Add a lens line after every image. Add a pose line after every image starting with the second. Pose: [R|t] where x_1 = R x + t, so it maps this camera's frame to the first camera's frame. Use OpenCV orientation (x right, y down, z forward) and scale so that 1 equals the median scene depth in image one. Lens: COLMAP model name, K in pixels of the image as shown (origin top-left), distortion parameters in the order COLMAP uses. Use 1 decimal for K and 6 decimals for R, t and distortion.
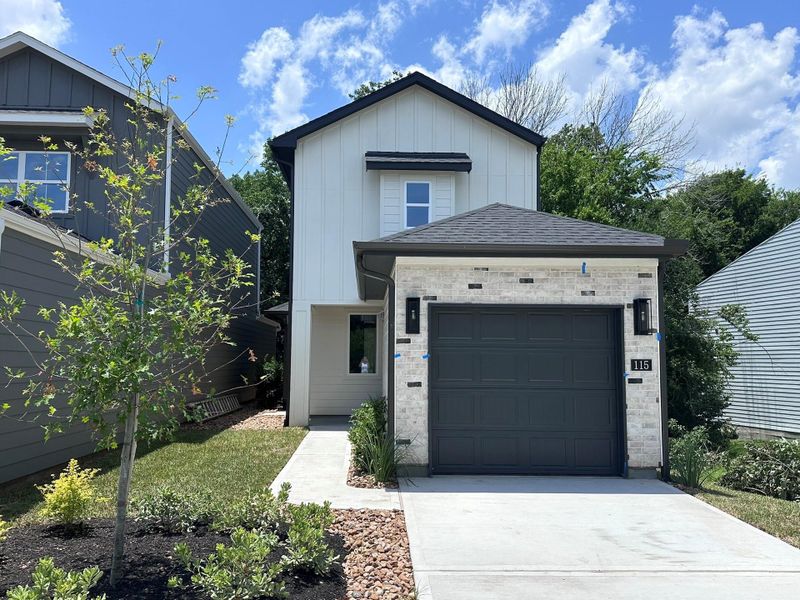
lens RADIAL K [[625.9, 0, 389.5], [0, 625.9, 301.9], [0, 0, 1]] dist [0.065720, -0.045861]
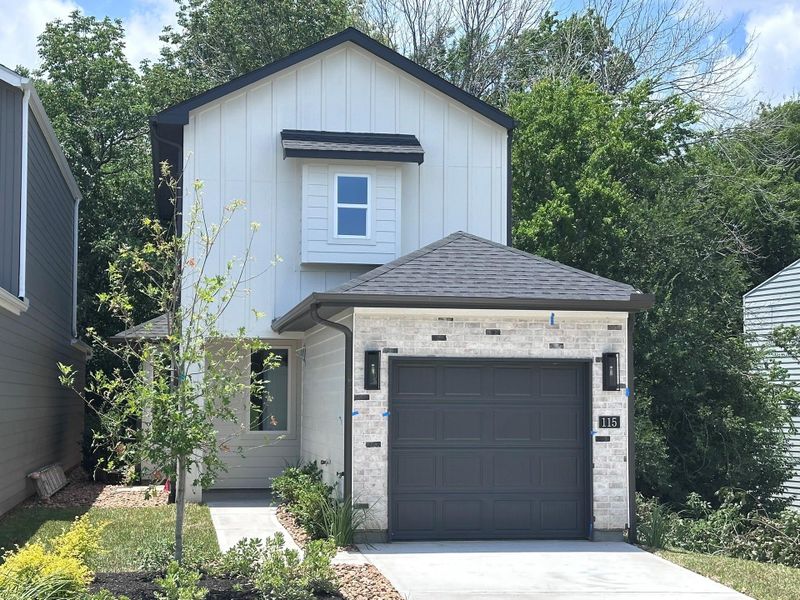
lens RADIAL K [[1206.8, 0, 400.2], [0, 1206.8, 292.4], [0, 0, 1]] dist [0.077655, 0.000000]
pose [[0.990554, 0.011230, 0.136661, -0.164725], [-0.011414, 0.999935, 0.000562, -0.092761], [-0.136646, -0.002116, 0.990618, -0.760833]]
